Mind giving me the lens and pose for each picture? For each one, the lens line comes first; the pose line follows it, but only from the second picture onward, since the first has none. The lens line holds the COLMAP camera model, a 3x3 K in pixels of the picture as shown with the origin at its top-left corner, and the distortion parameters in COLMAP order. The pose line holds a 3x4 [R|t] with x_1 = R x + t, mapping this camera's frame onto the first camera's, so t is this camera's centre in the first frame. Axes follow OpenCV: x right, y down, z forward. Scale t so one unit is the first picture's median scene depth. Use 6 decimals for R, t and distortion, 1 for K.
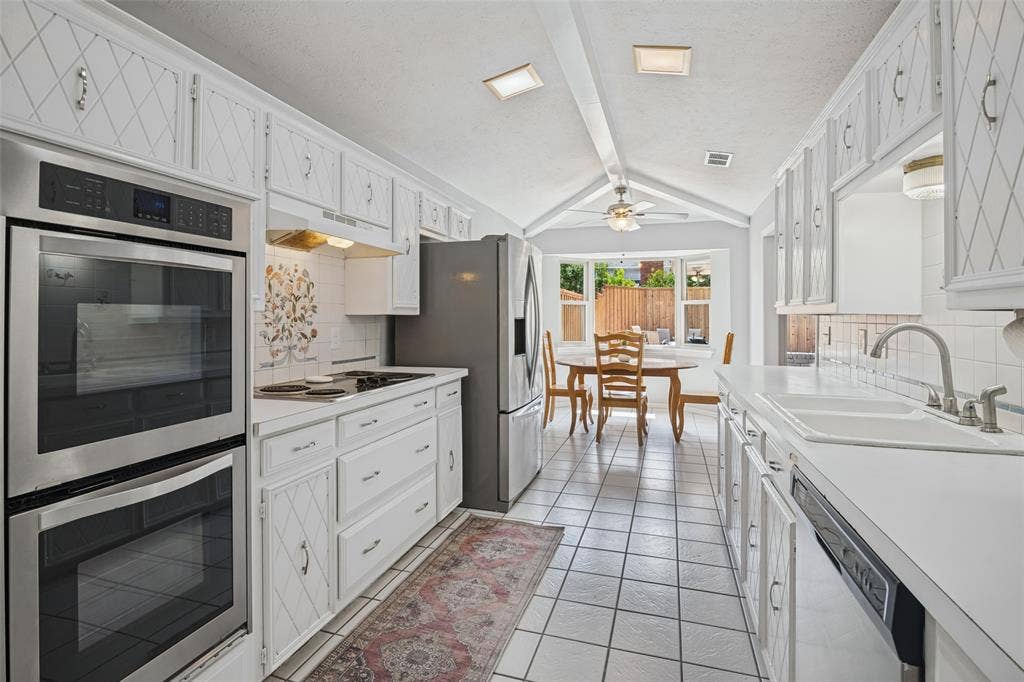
lens RADIAL K [[504.0, 0, 510.7], [0, 504.0, 311.1], [0, 0, 1]] dist [-0.000198, -0.000017]
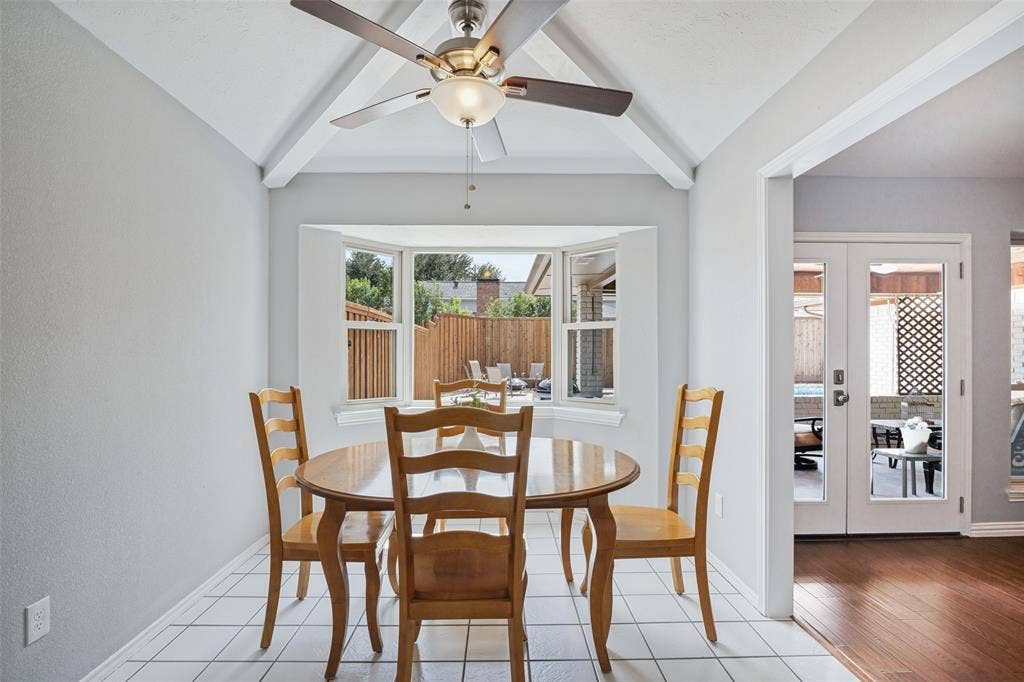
lens RADIAL K [[474.1, 0, 507.0], [0, 474.1, 346.9], [0, 0, 1]] dist [-0.020517, 0.000295]
pose [[0.948287, -0.001226, 0.317412, 0.121067], [-0.000409, 0.999987, 0.005084, 0.003702], [-0.317414, -0.004951, 0.948274, 0.582005]]
